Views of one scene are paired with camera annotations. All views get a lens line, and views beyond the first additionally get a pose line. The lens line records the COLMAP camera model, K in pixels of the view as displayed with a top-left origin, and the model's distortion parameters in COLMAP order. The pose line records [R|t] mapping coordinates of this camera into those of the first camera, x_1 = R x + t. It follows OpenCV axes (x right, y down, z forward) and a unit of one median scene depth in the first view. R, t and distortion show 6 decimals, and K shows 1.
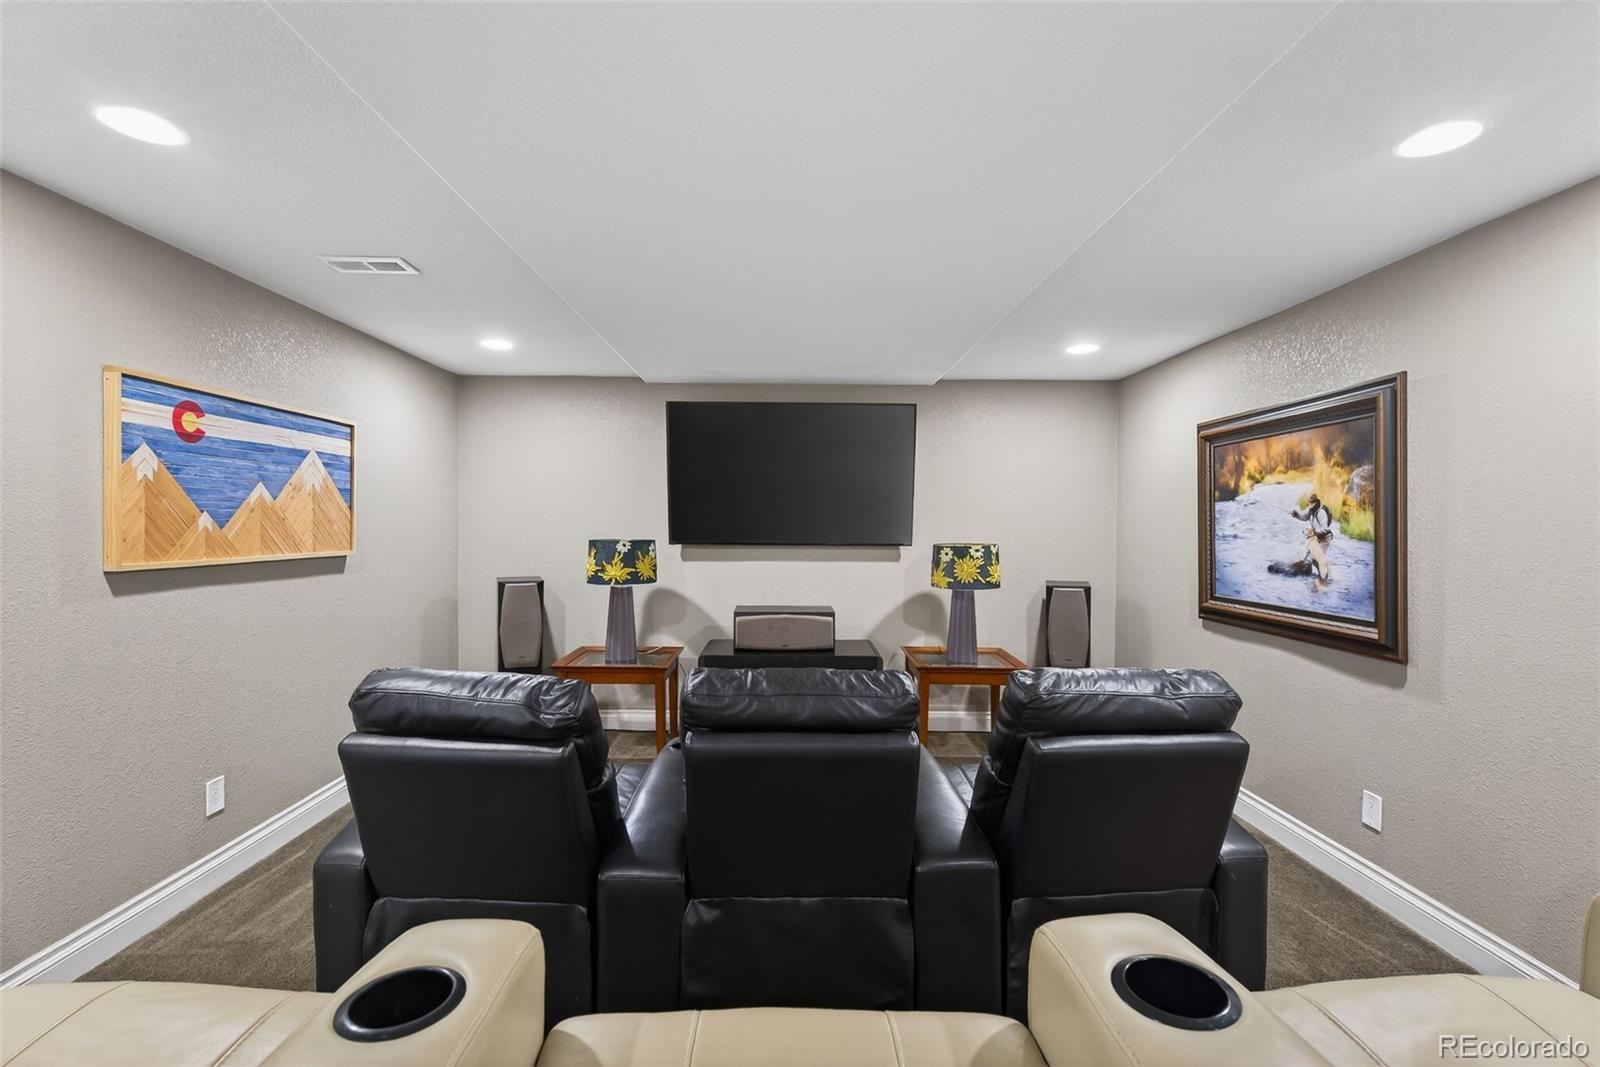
lens RADIAL K [[733.5, 0, 796.5], [0, 733.5, 529.7], [0, 0, 1]] dist [0.001765, -0.000923]
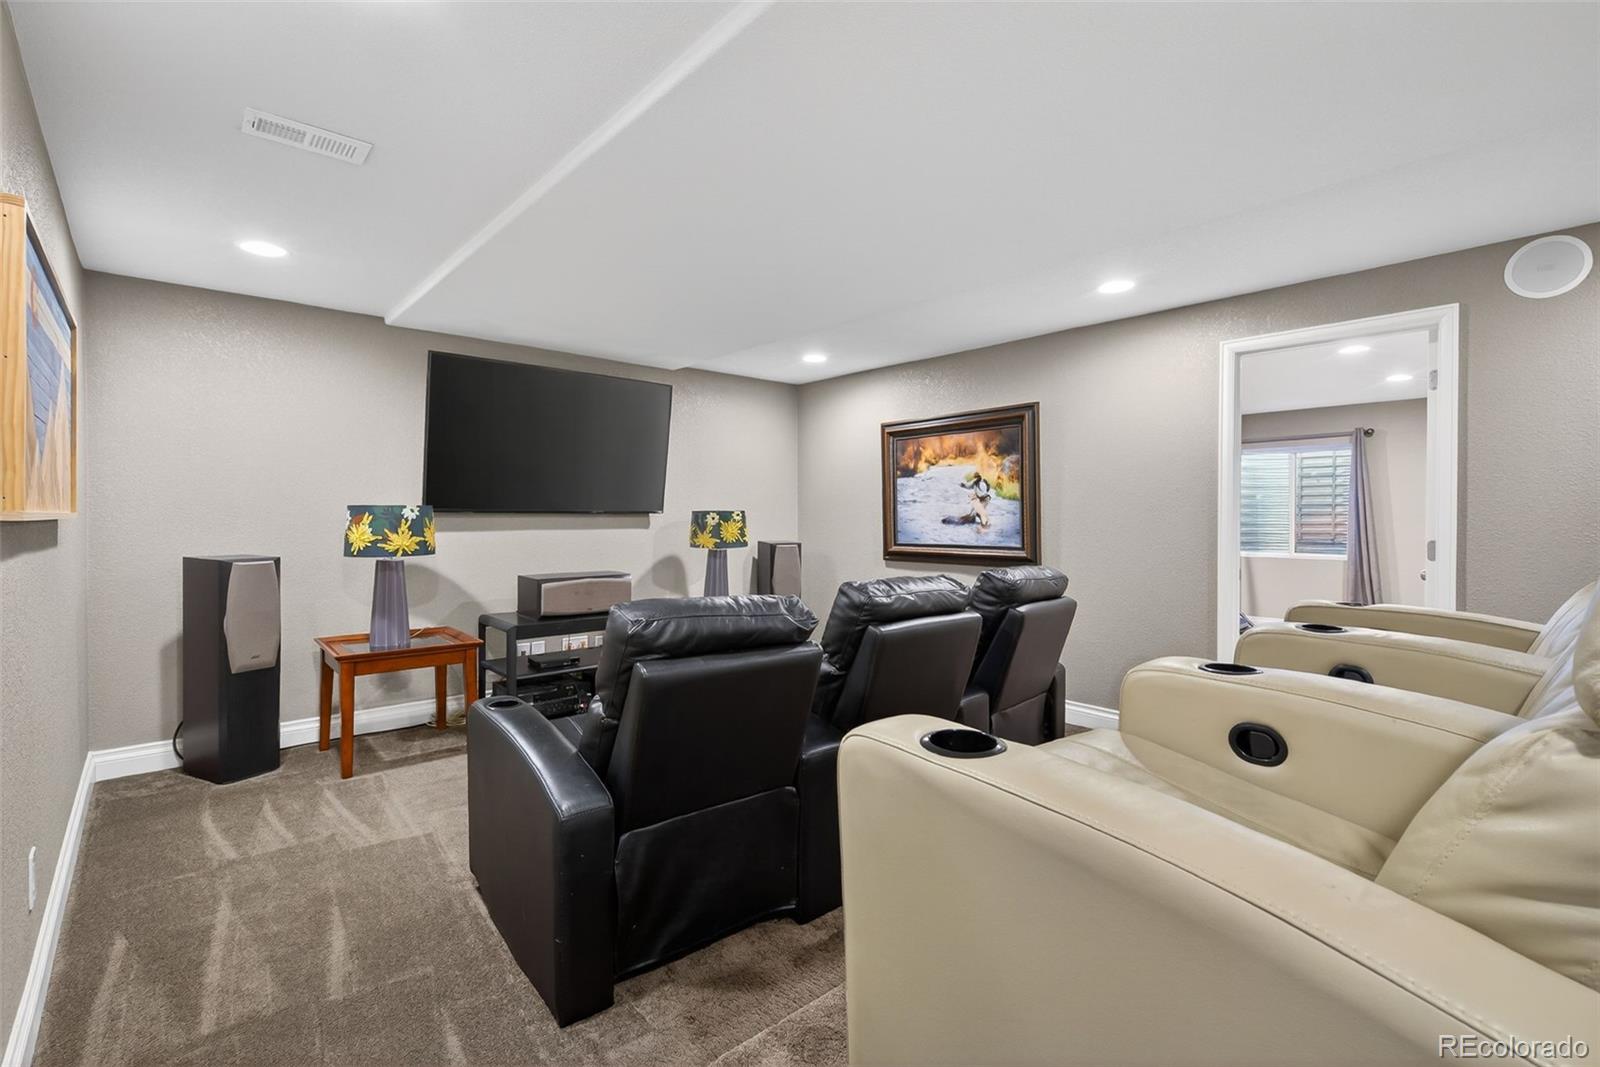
lens RADIAL K [[733.5, 0, 796.7], [0, 733.5, 523.3], [0, 0, 1]] dist [0.001765, -0.000923]
pose [[0.747514, -0.012041, 0.664137, -0.587073], [0.009532, 0.999927, 0.007401, 0.042132], [-0.664178, 0.000798, 0.747574, 0.054815]]
